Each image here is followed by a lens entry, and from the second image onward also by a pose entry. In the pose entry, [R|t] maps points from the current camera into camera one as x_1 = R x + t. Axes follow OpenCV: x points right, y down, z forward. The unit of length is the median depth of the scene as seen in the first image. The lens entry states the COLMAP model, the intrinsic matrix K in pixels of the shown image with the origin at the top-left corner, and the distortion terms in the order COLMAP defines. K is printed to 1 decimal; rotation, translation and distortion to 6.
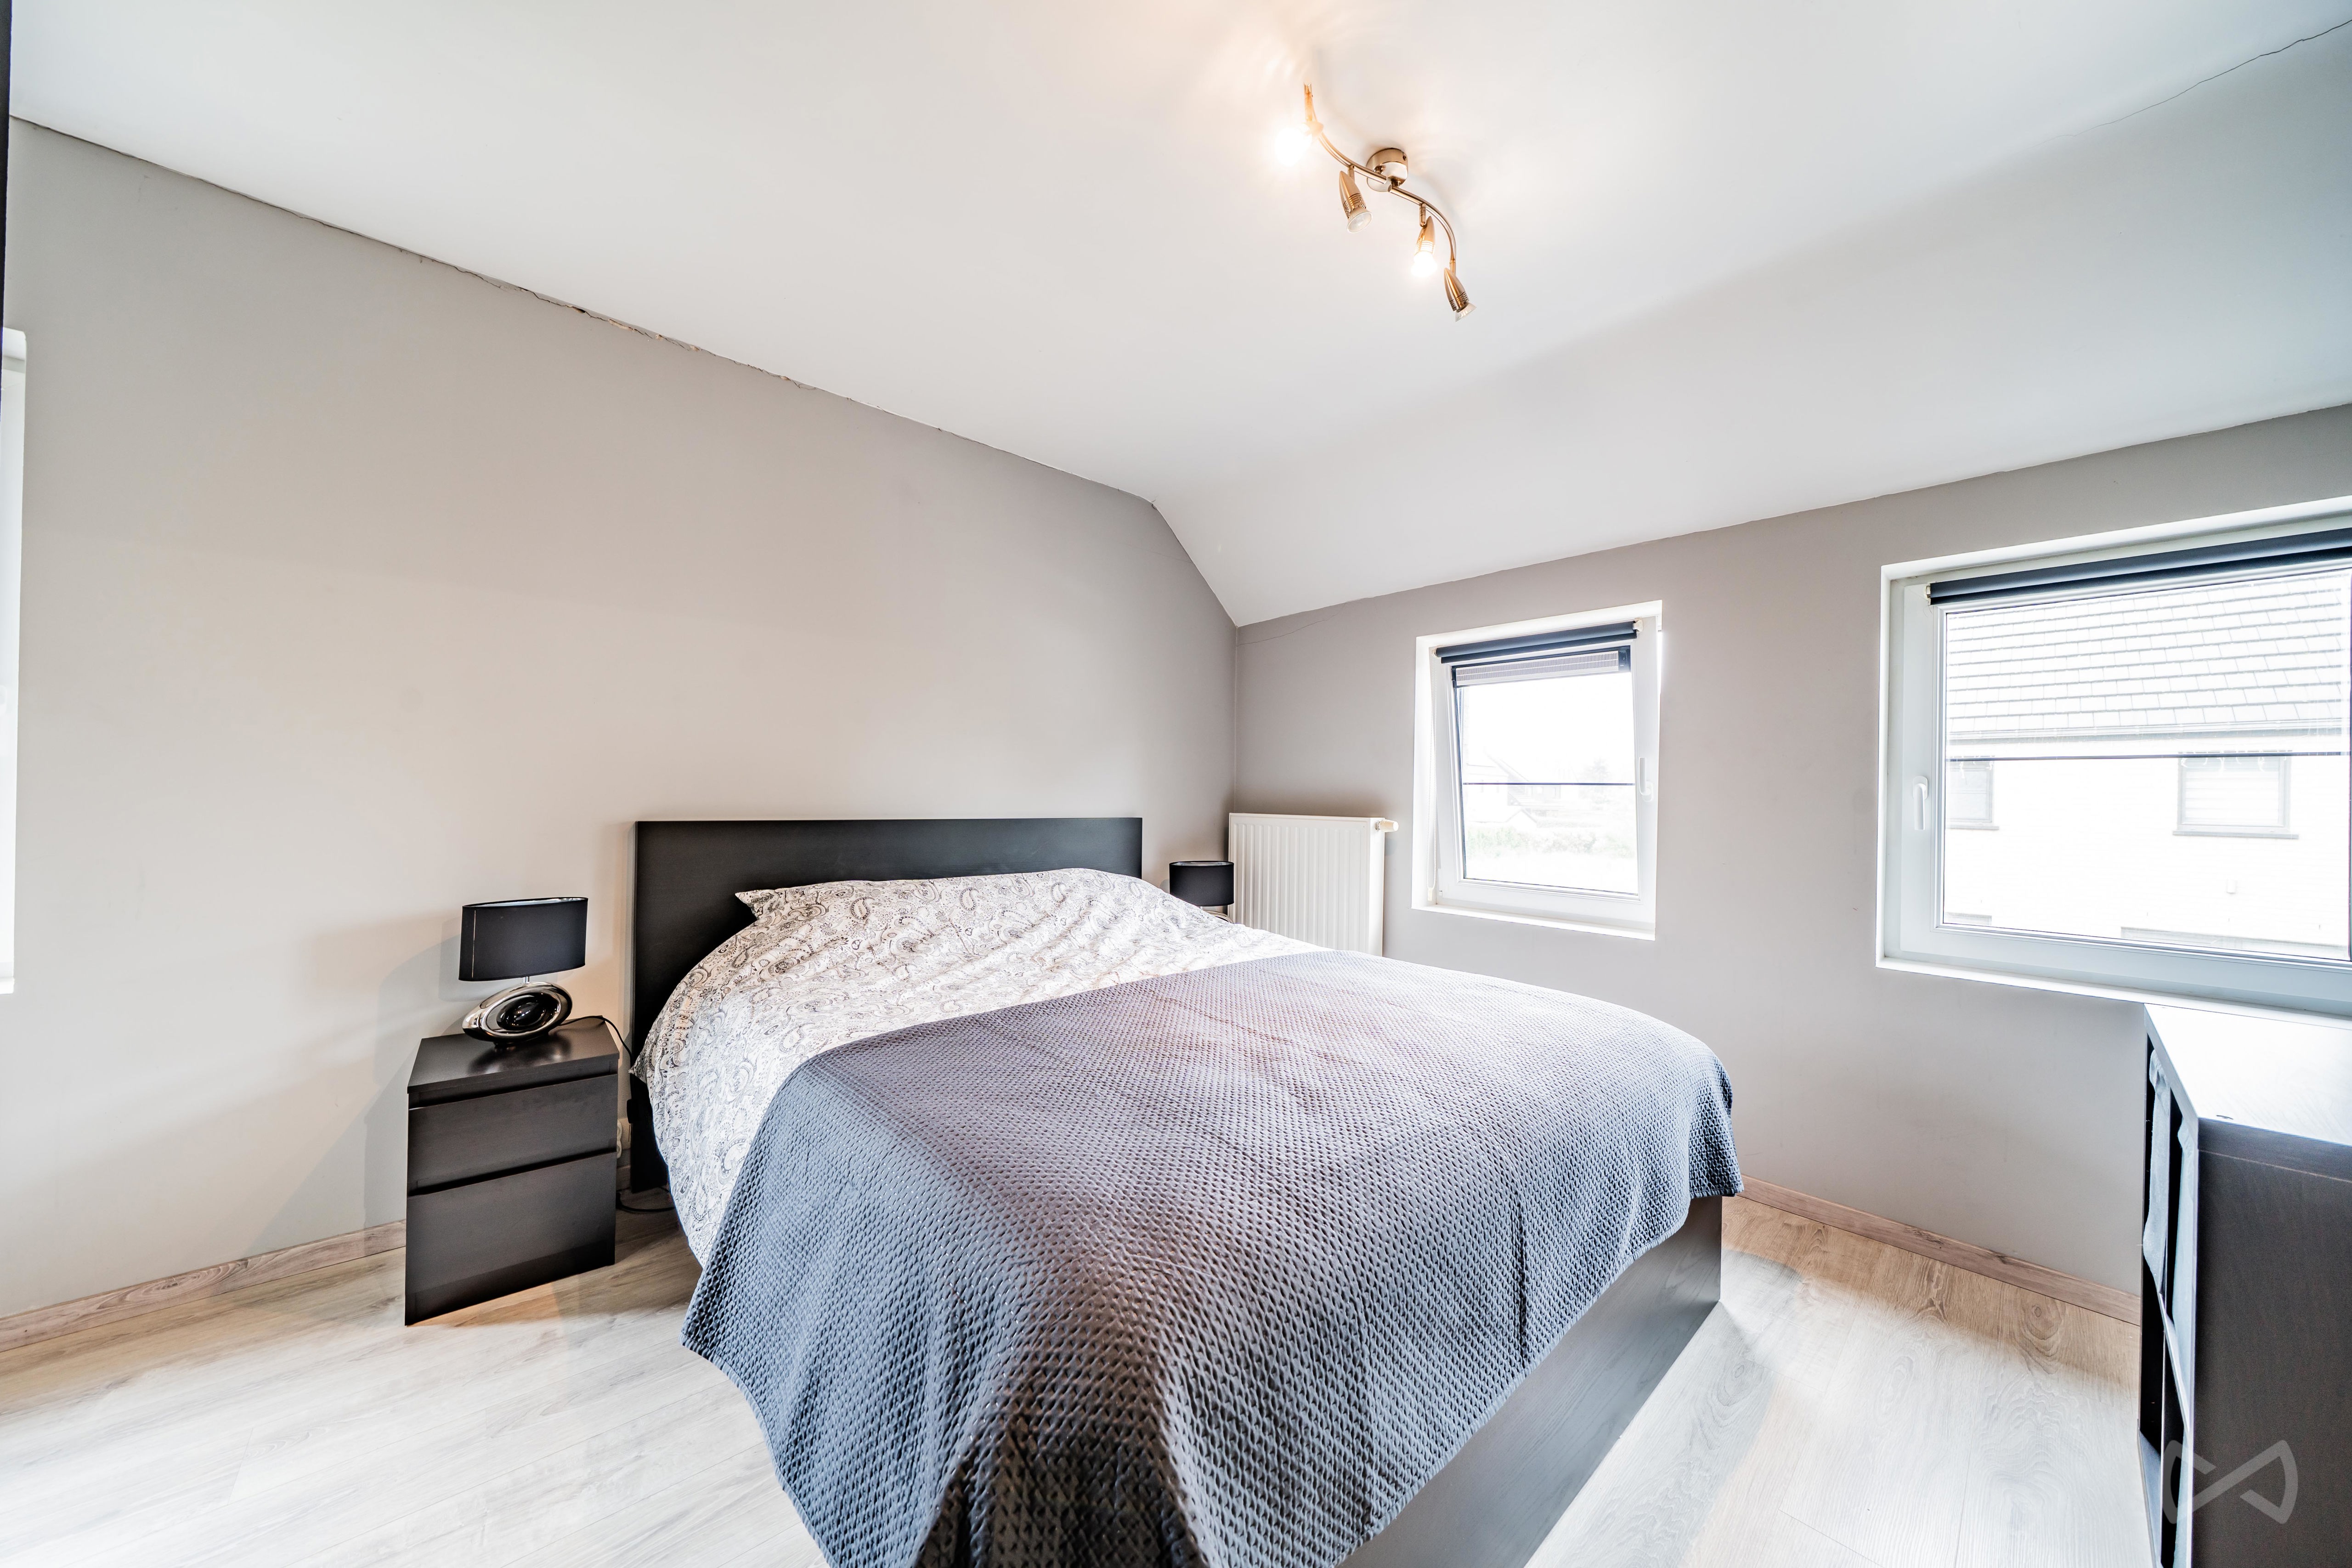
lens RADIAL K [[804.4, 0, 1185.0], [0, 804.4, 792.7], [0, 0, 1]] dist [-0.000022, -0.000033]
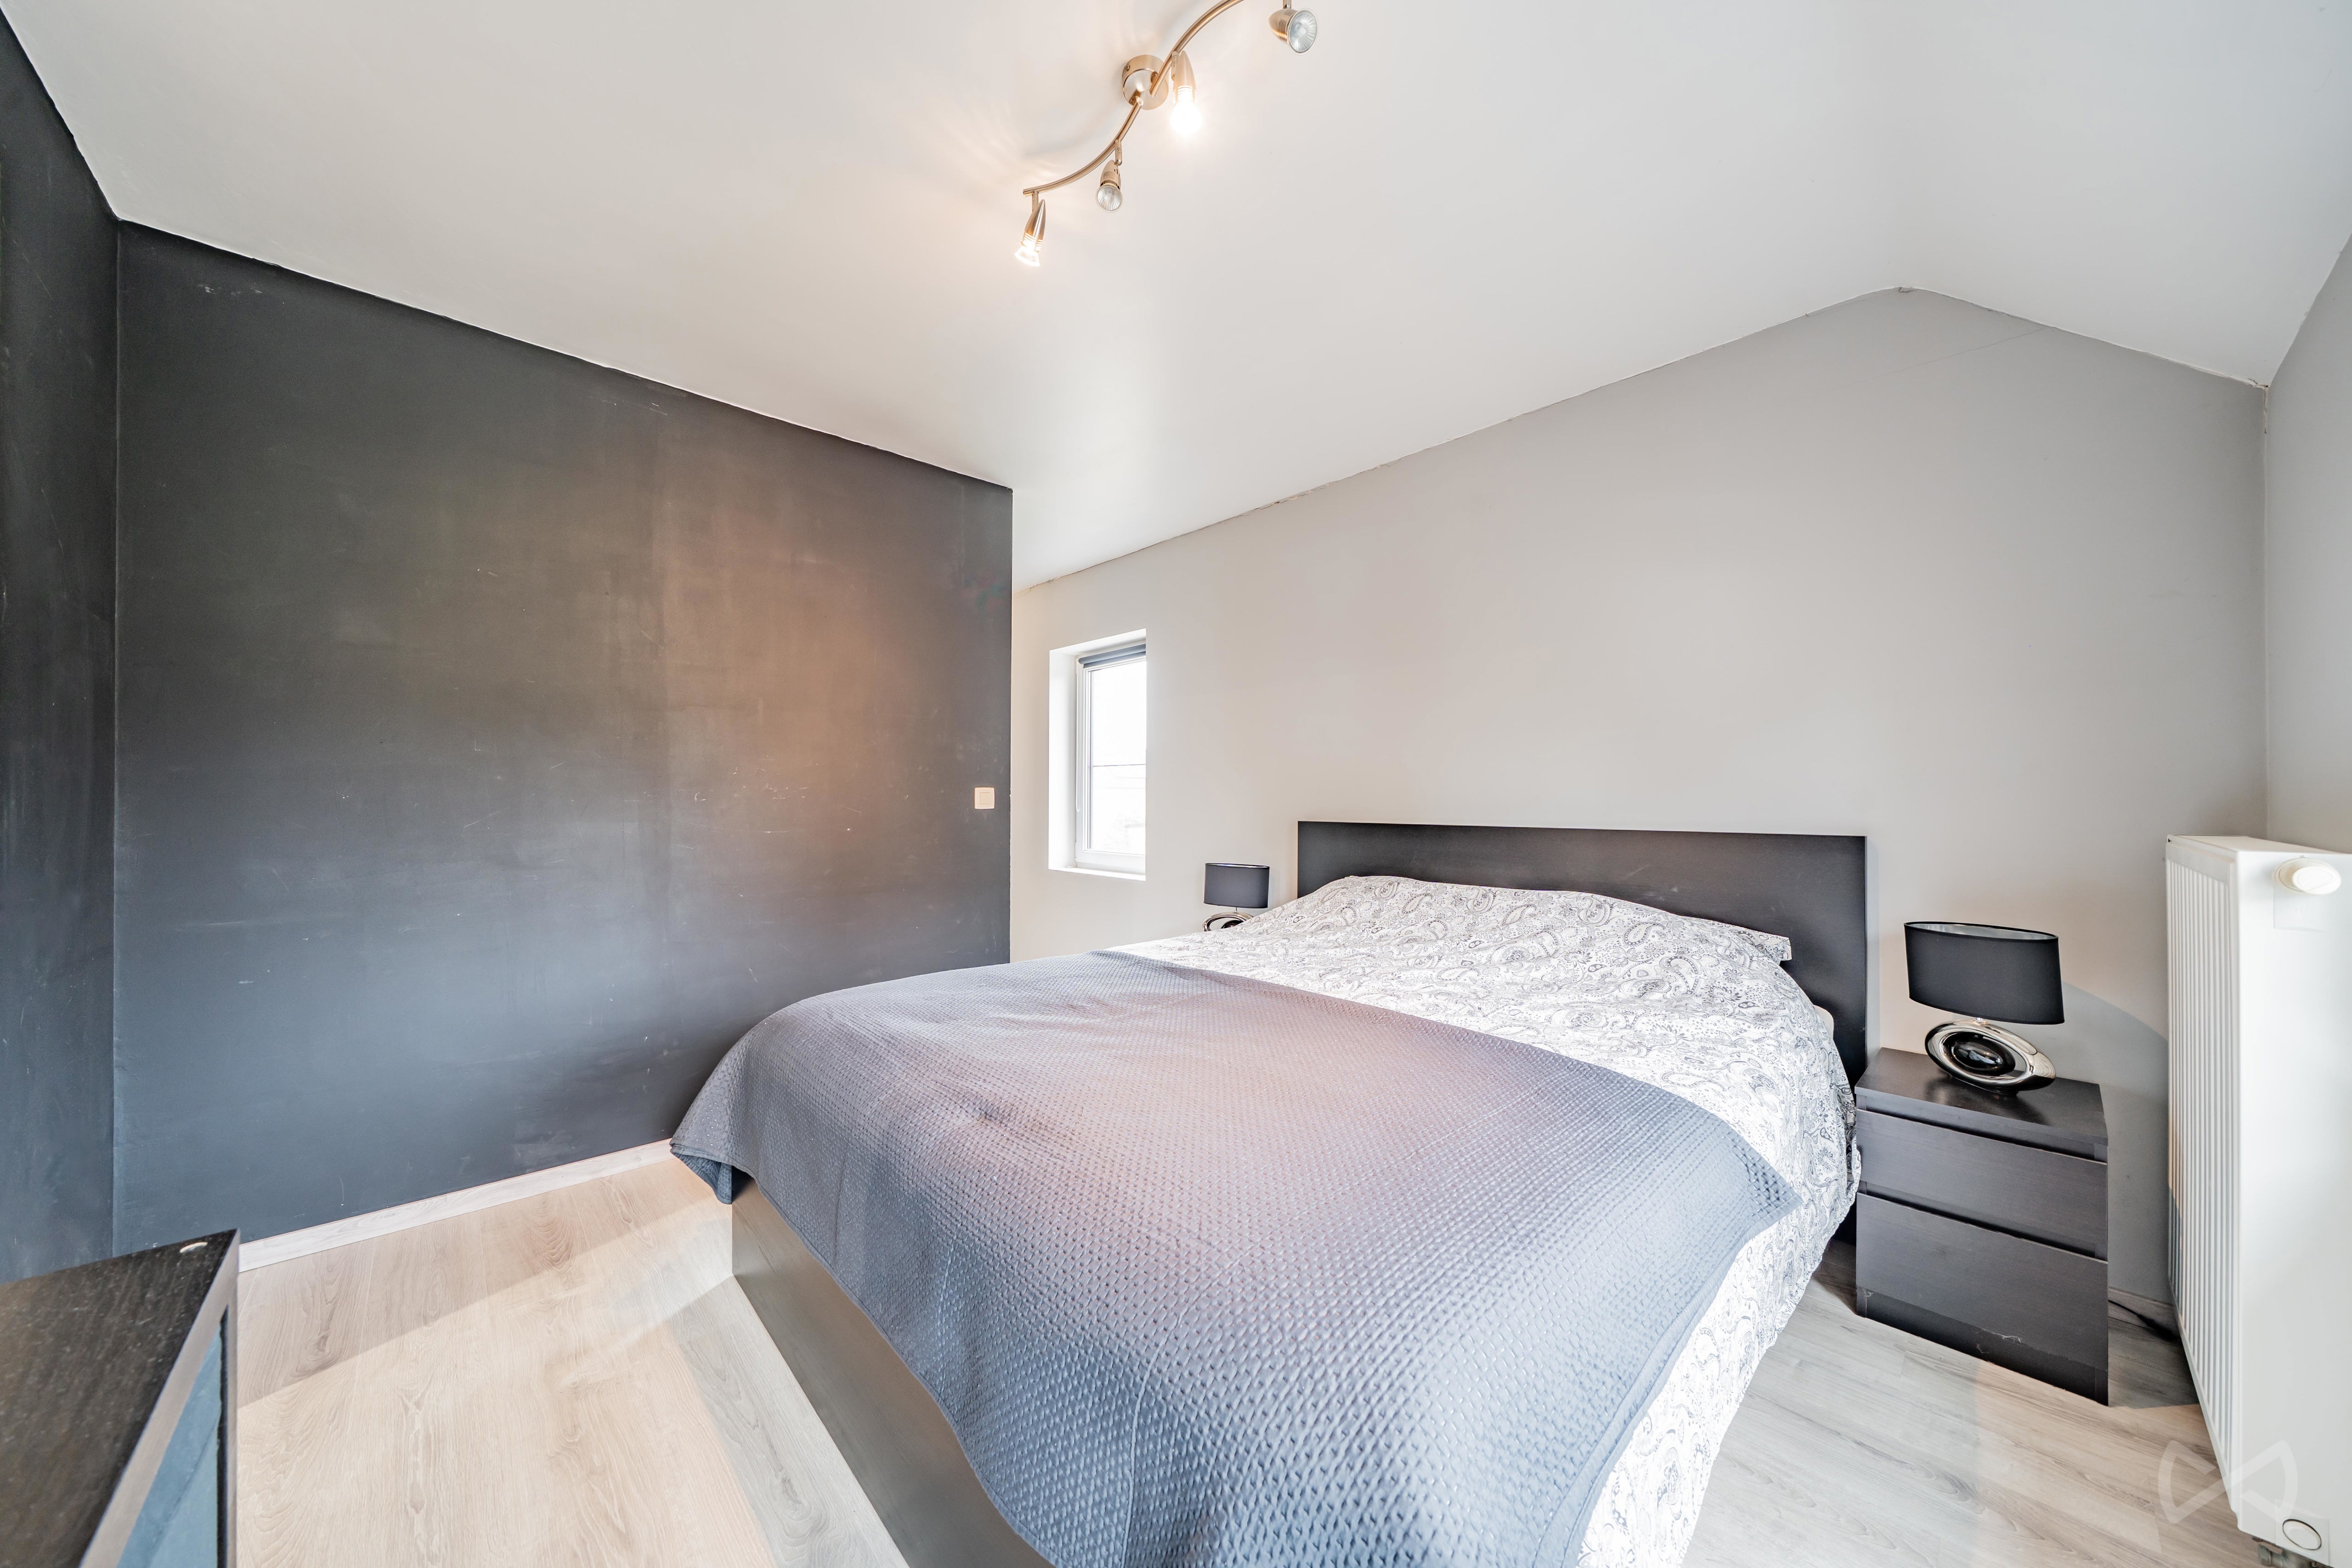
lens RADIAL K [[804.4, 0, 1185.0], [0, 804.4, 792.7], [0, 0, 1]] dist [-0.000022, -0.000033]
pose [[0.004658, -0.023962, -0.999702, 0.777223], [0.000475, 0.999713, -0.023960, 0.021897], [0.999989, -0.000364, 0.004668, 0.783184]]
